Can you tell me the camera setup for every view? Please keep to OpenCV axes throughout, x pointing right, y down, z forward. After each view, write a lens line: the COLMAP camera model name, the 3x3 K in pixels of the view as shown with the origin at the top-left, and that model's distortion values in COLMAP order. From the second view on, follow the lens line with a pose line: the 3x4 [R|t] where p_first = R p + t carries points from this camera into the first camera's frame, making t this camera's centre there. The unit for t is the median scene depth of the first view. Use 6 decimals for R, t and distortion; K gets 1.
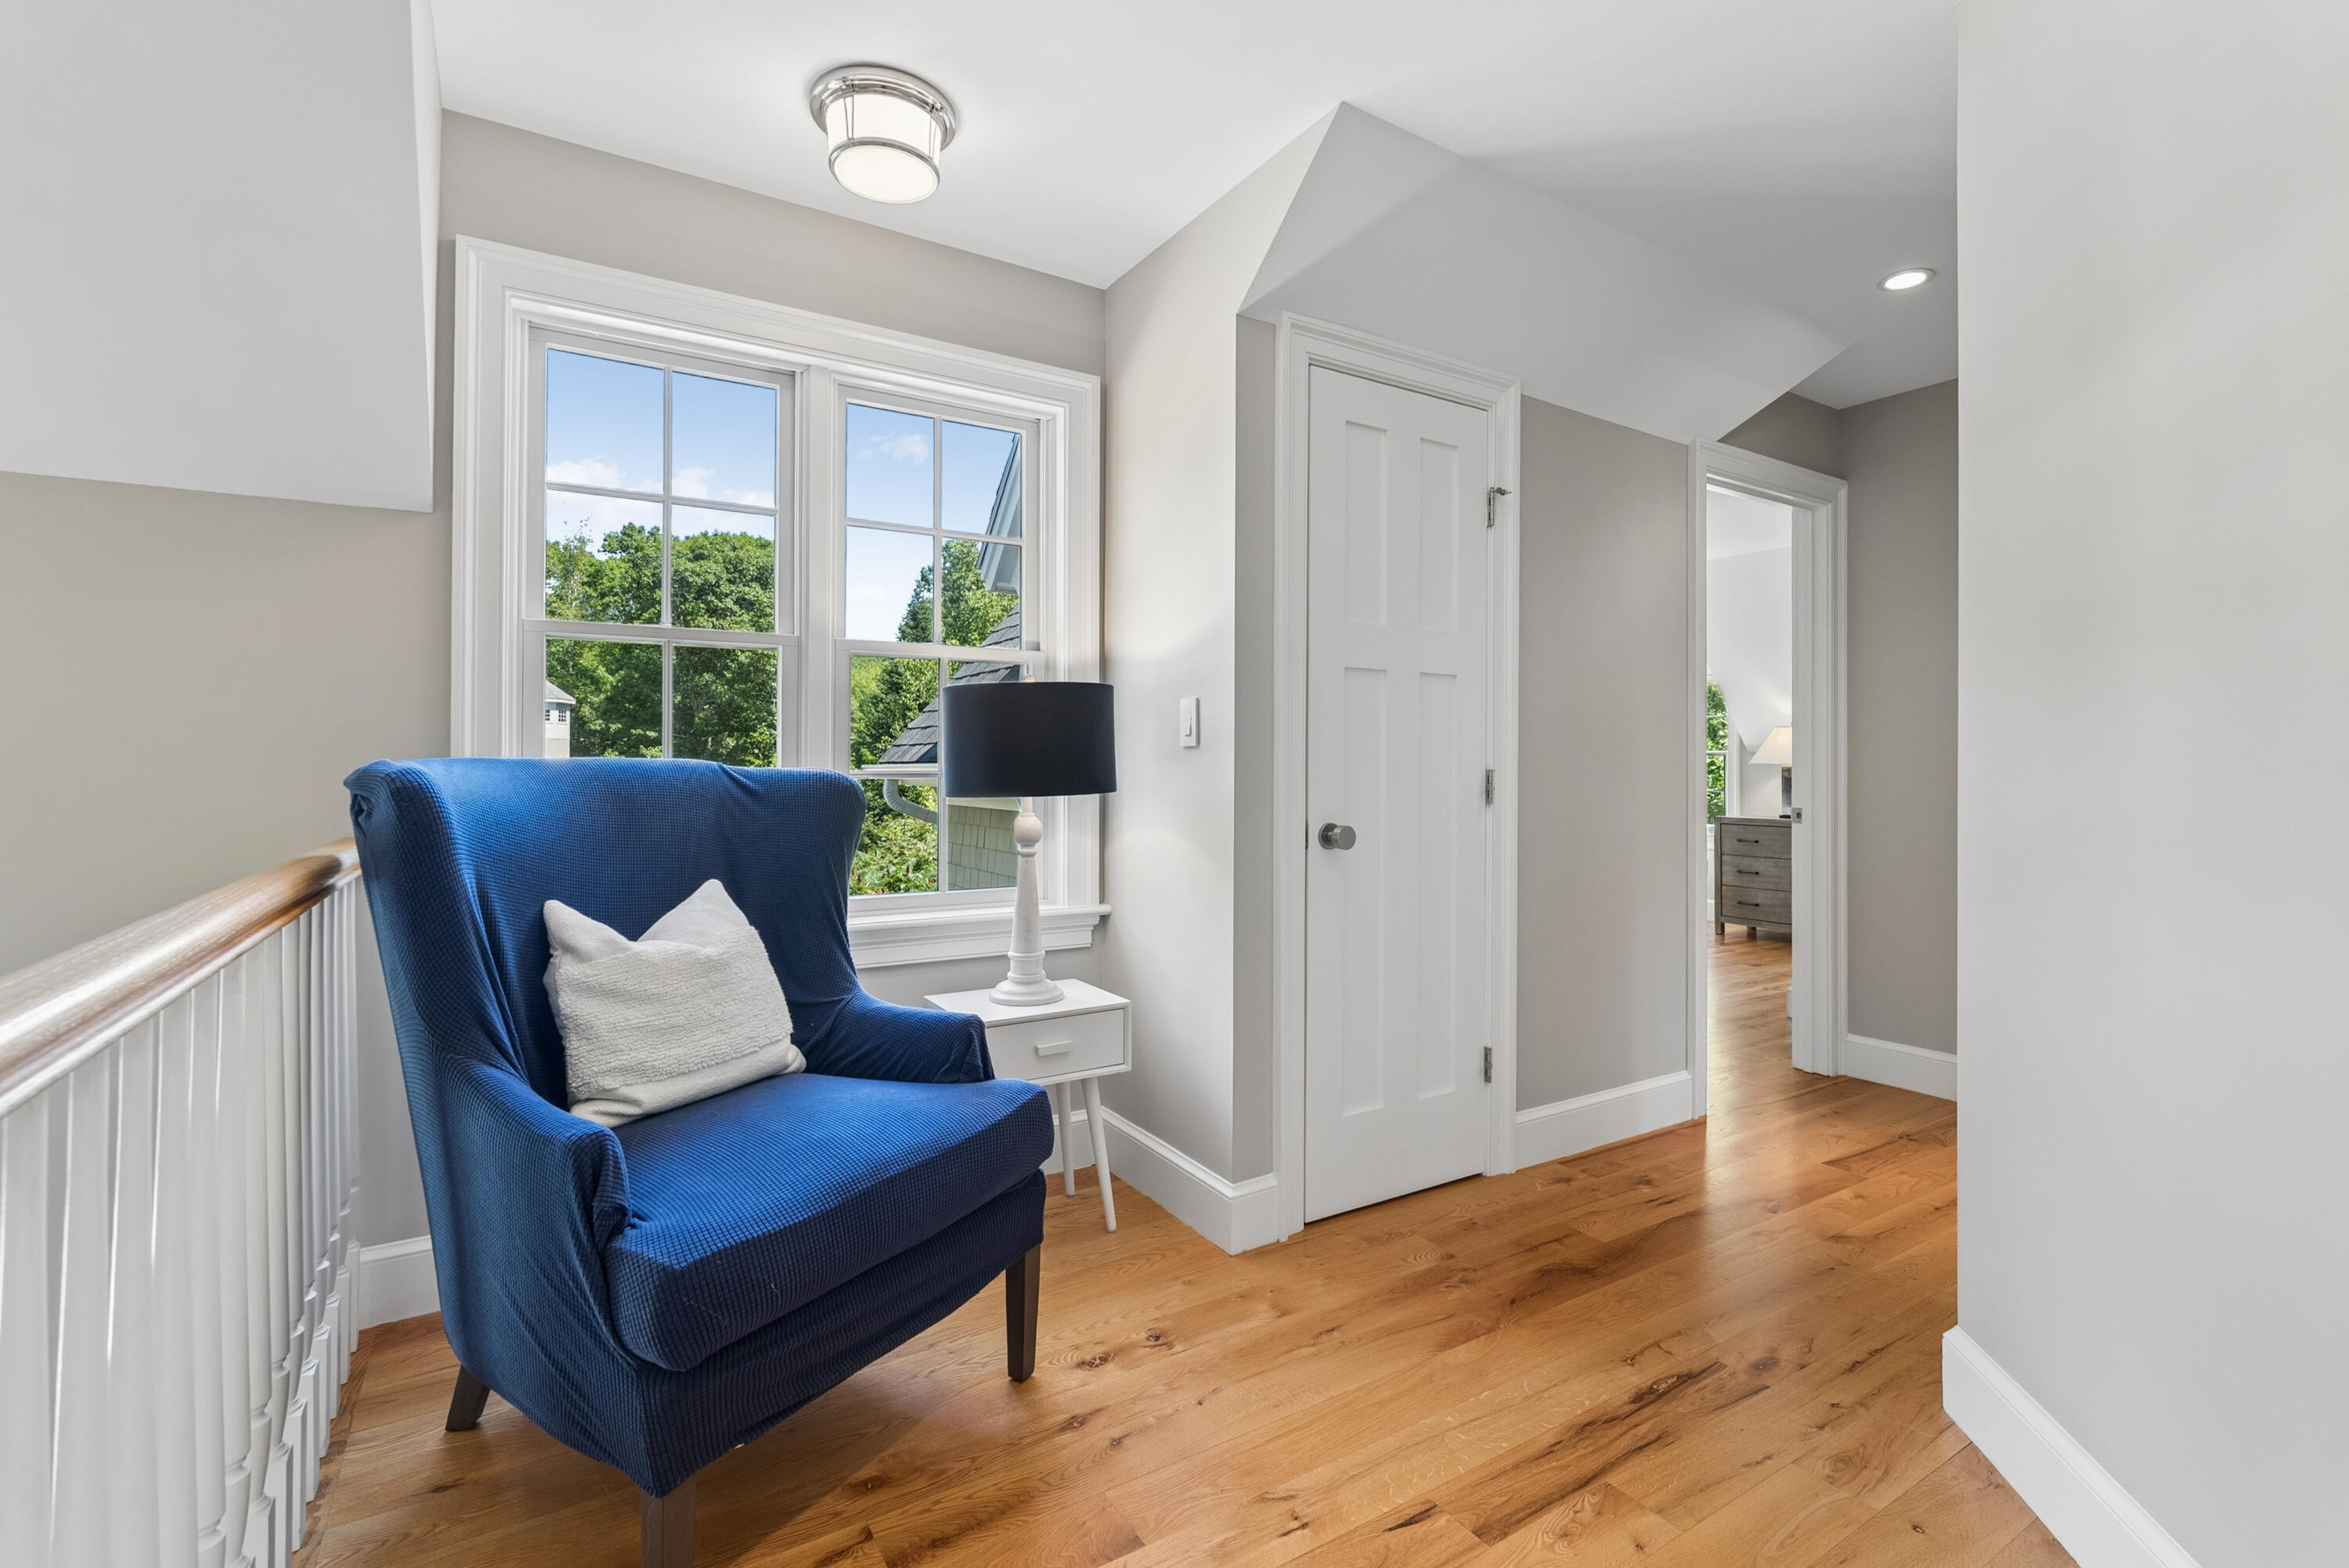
lens RADIAL K [[1044.3, 0, 1172.0], [0, 1044.3, 751.3], [0, 0, 1]] dist [-0.000990, 0.000006]
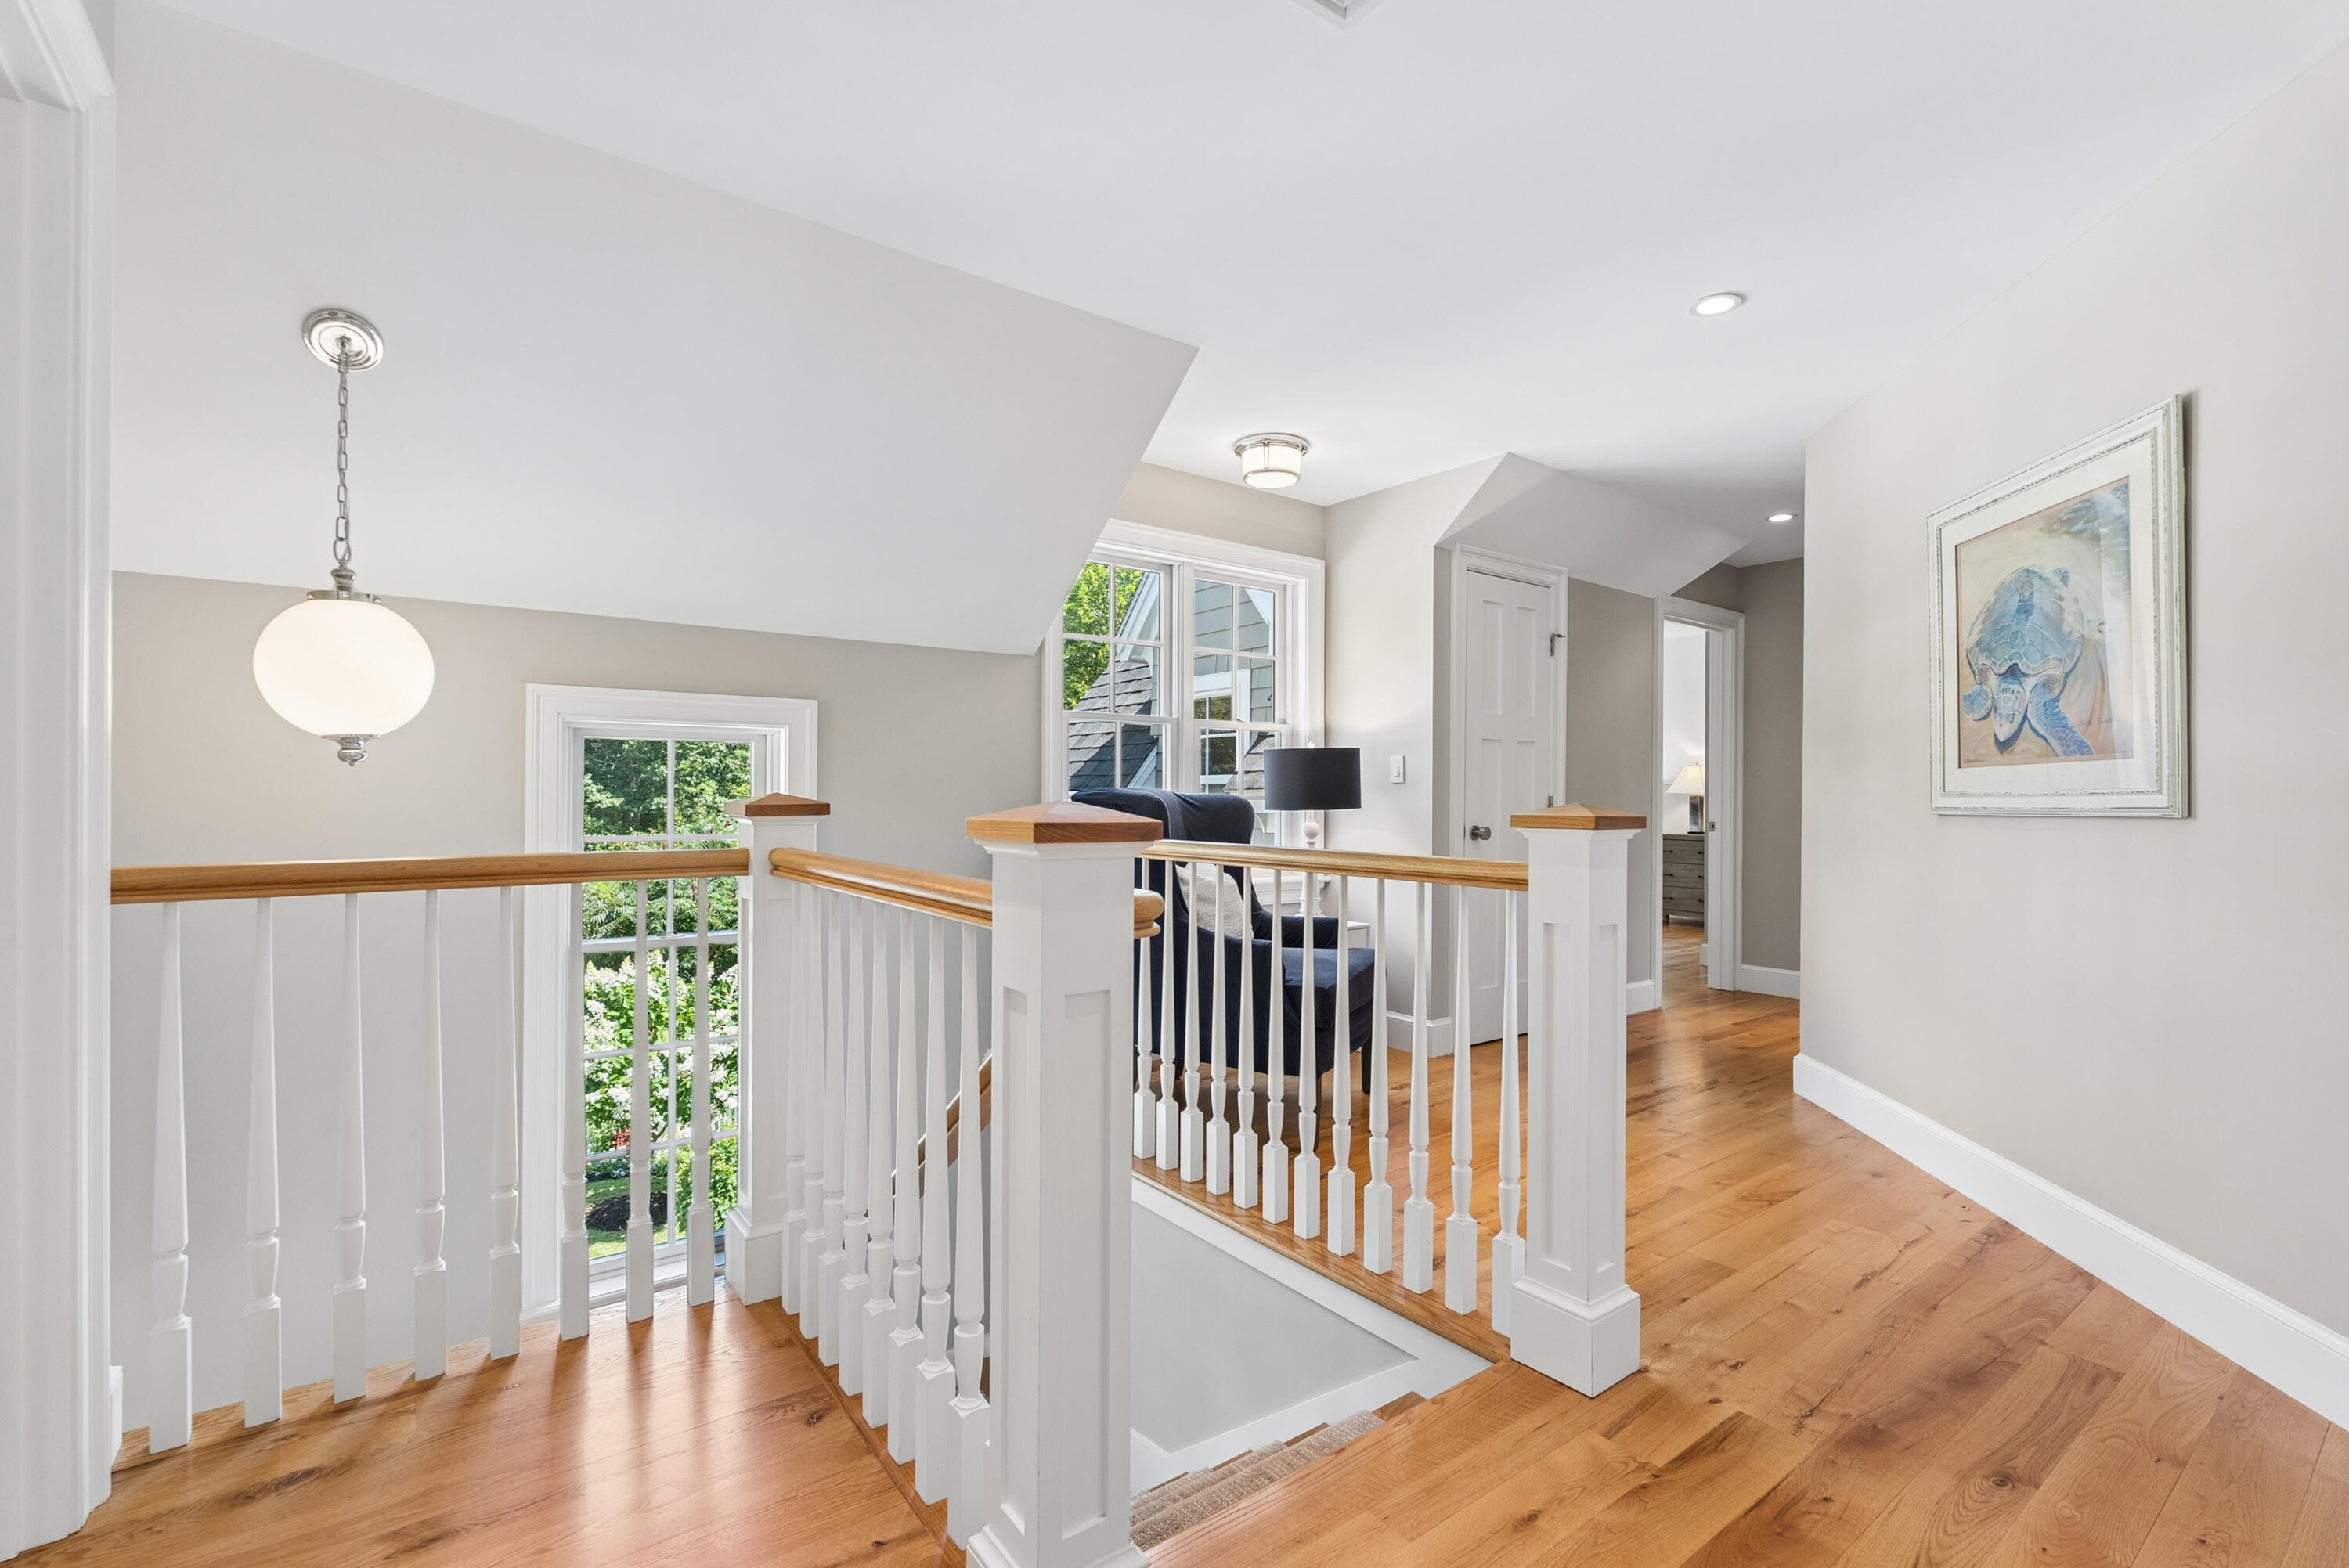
lens RADIAL K [[1044.3, 0, 1179.3], [0, 1044.3, 789.9], [0, 0, 1]] dist [-0.000990, 0.000006]
pose [[0.995586, 0.002230, 0.093822, -0.466972], [-0.003012, 0.999962, 0.008189, -0.005252], [-0.093800, -0.008436, 0.995555, -0.657102]]
